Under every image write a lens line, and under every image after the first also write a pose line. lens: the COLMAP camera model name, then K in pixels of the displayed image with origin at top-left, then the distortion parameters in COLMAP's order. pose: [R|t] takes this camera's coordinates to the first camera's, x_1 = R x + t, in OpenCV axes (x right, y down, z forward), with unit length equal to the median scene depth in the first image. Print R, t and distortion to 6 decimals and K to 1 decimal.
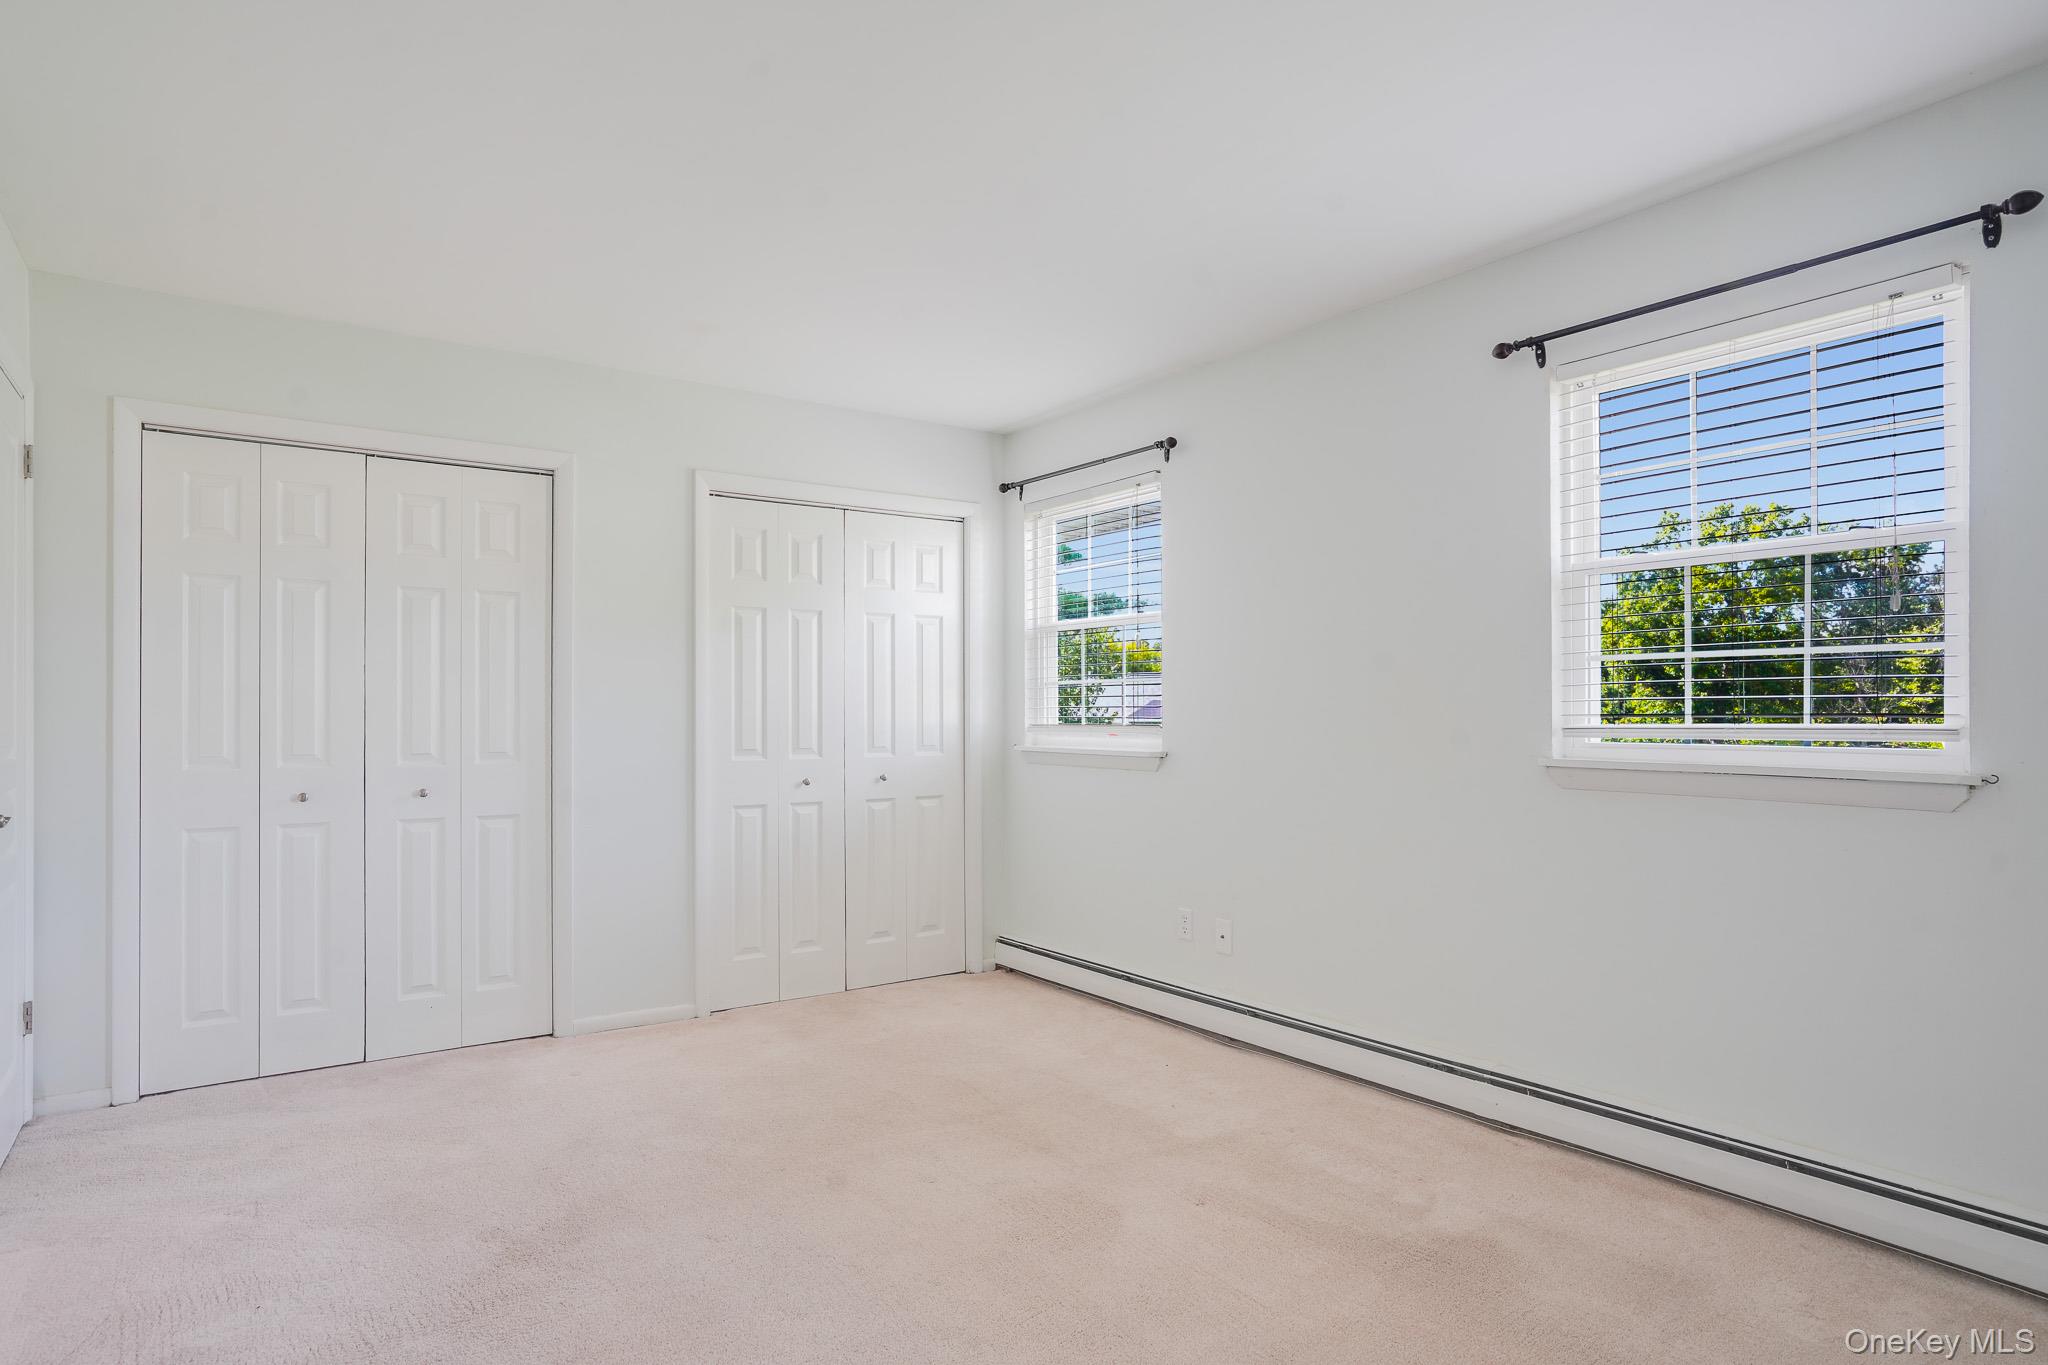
lens RADIAL K [[1205.7, 0, 1024.0], [0, 1205.7, 682.5], [0, 0, 1]] dist [-0.003163, -0.001765]
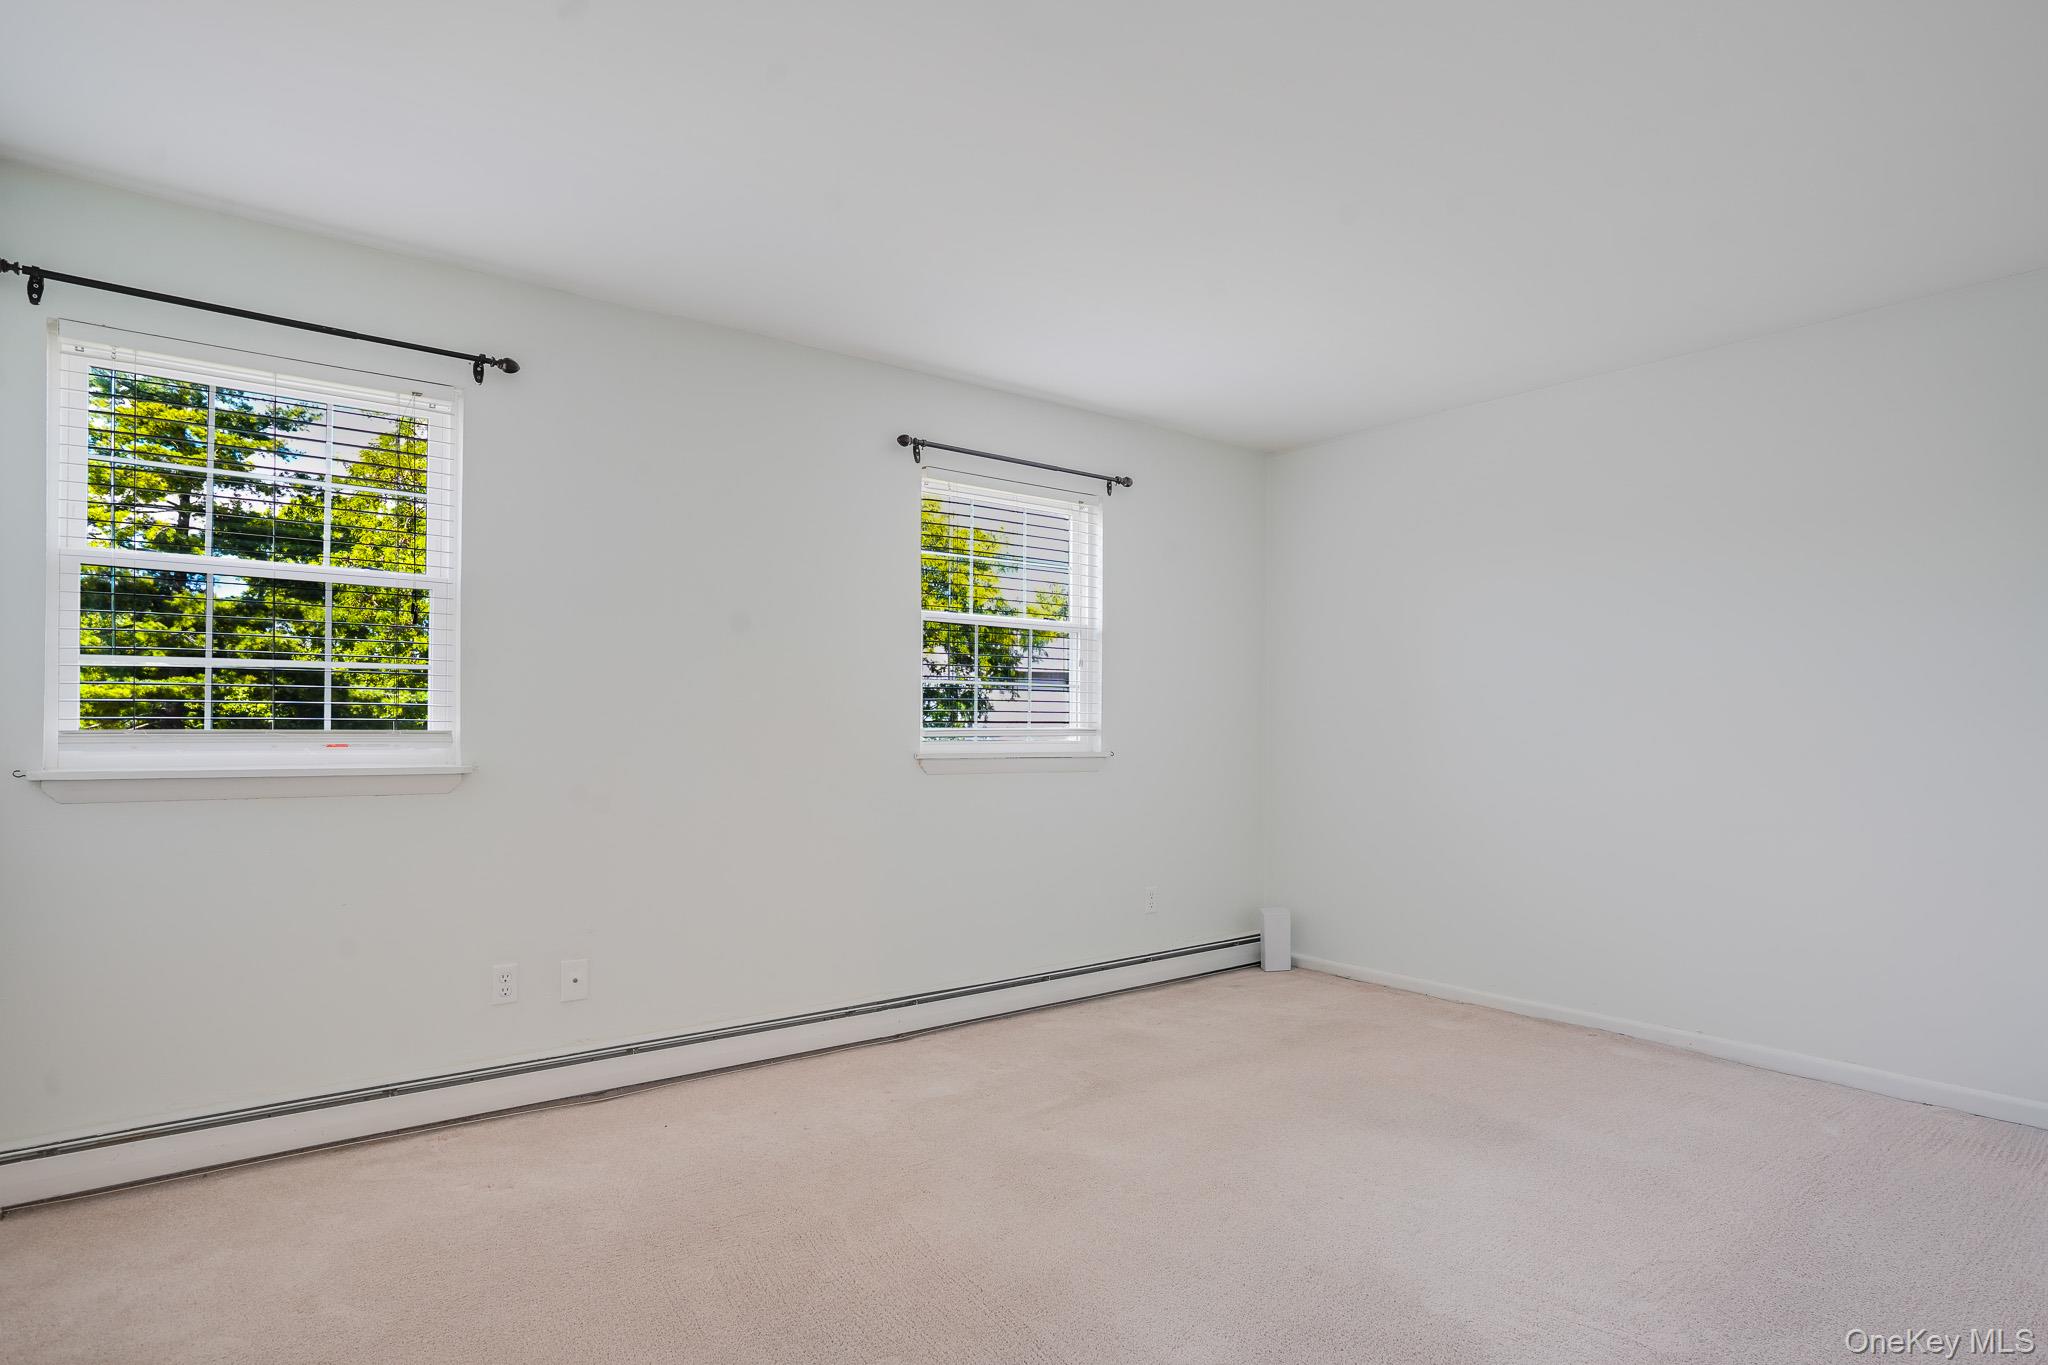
lens RADIAL K [[939.0, 0, 1022.4], [0, 939.0, 700.1], [0, 0, 1]] dist [-0.060432, 0.024000]
pose [[-0.001570, 0.026228, 0.999655, -0.493139], [-0.032346, 0.999132, -0.026265, 0.022532], [-0.999475, -0.032376, -0.000720, 0.706676]]
